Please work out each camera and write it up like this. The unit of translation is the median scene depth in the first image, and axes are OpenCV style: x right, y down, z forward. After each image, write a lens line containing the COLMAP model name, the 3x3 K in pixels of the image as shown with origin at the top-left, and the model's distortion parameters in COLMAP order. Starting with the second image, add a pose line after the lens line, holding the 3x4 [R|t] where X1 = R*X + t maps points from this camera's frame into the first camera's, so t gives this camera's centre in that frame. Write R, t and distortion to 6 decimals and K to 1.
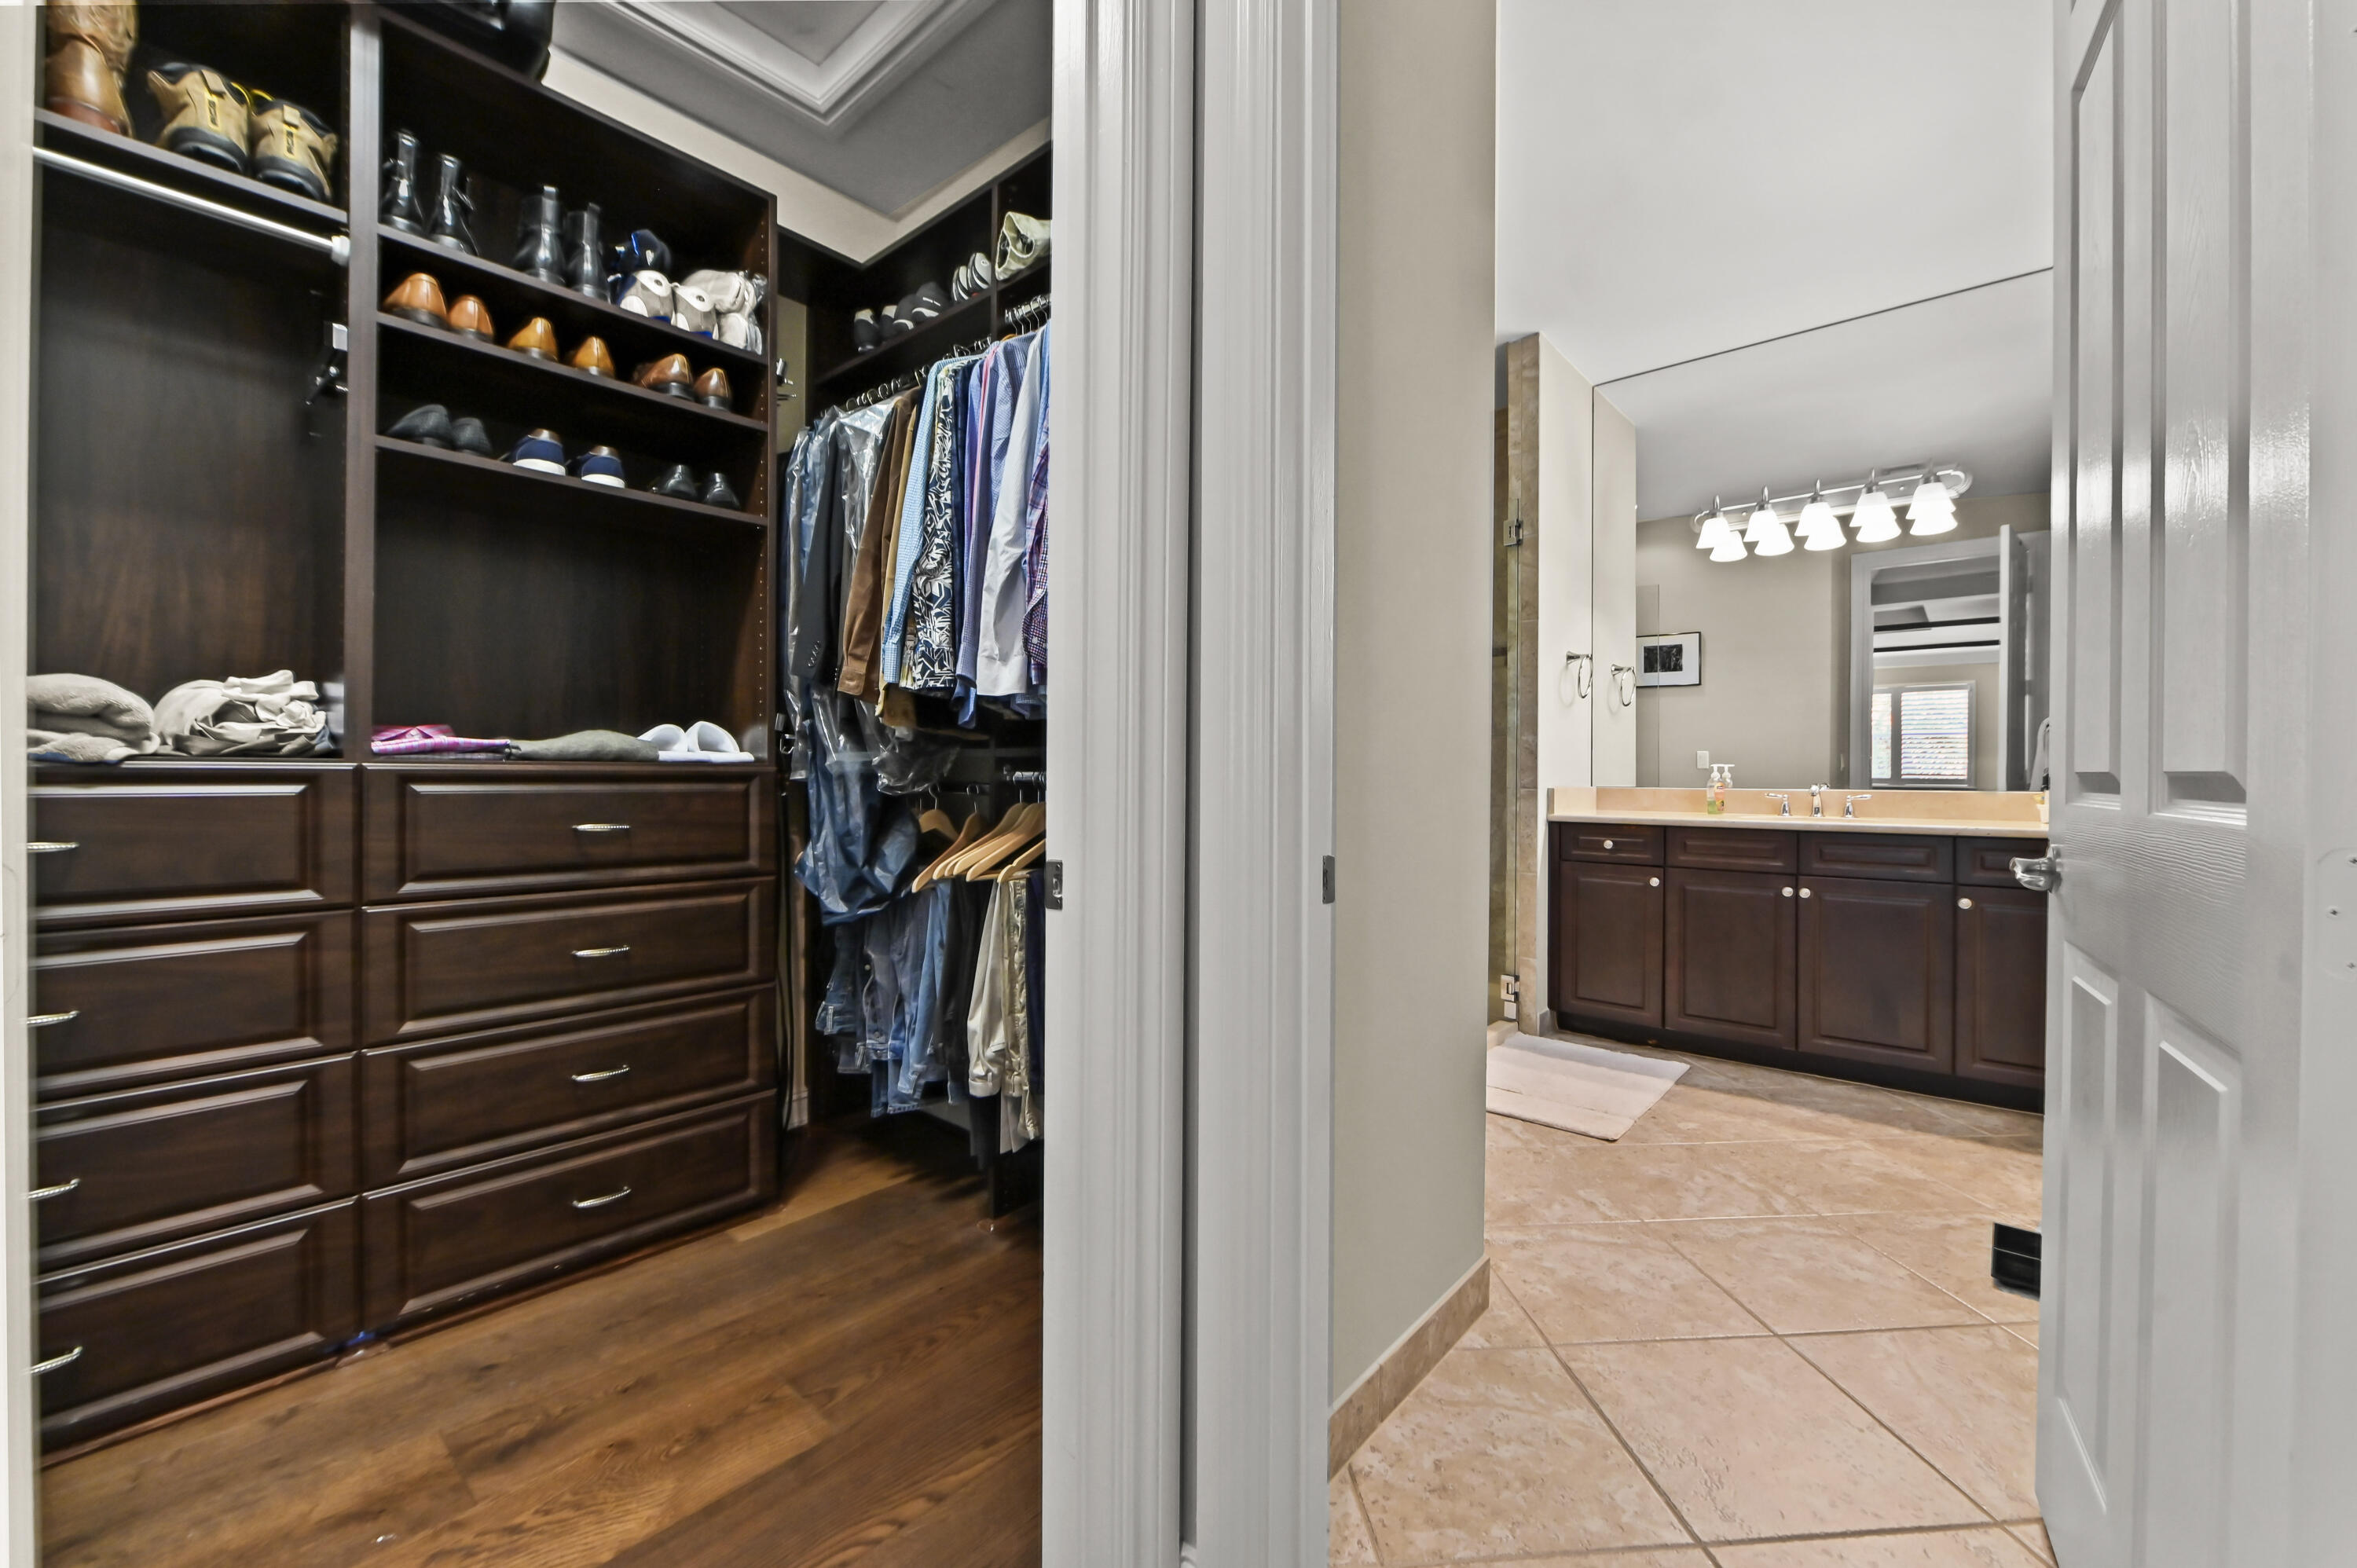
lens RADIAL K [[939.6, 0, 1174.5], [0, 939.6, 781.4], [0, 0, 1]] dist [-0.010201, -0.000090]
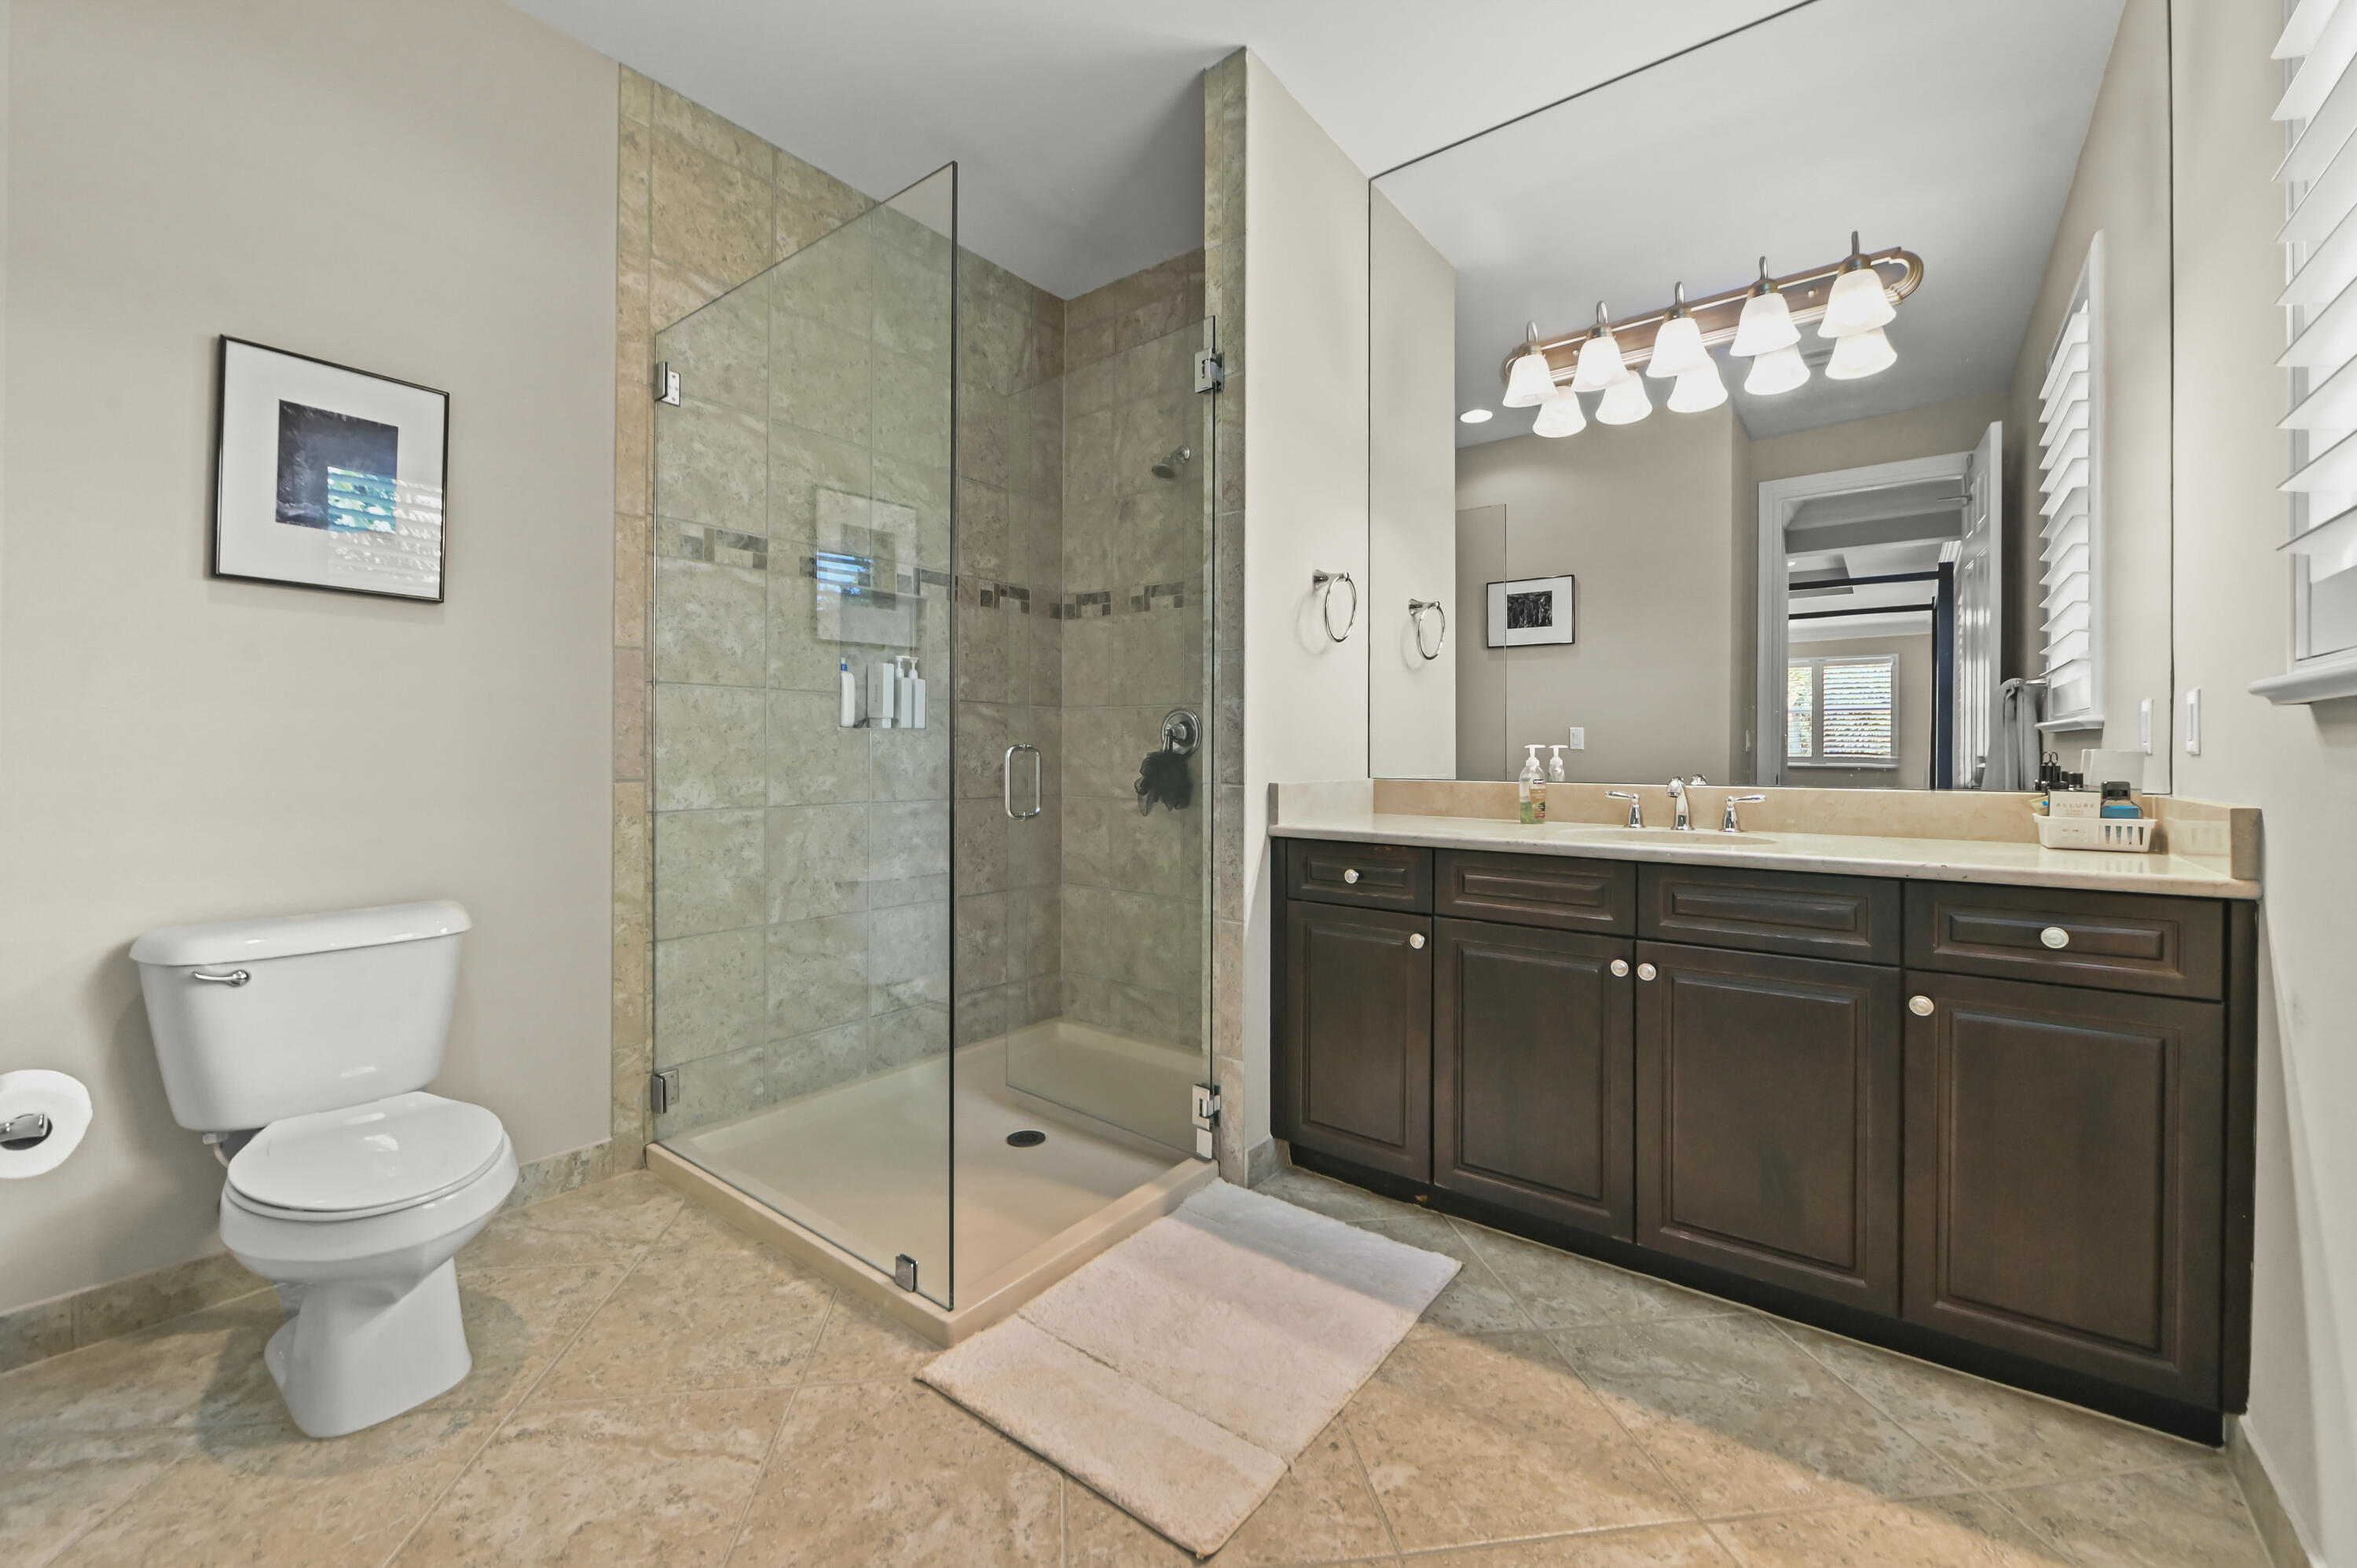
lens RADIAL K [[939.6, 0, 1180.1], [0, 939.6, 763.4], [0, 0, 1]] dist [-0.010201, -0.000090]
pose [[0.998290, -0.003365, 0.058366, 0.308613], [0.003193, 0.999990, 0.003031, -0.008709], [-0.058376, -0.002840, 0.998291, 0.386567]]
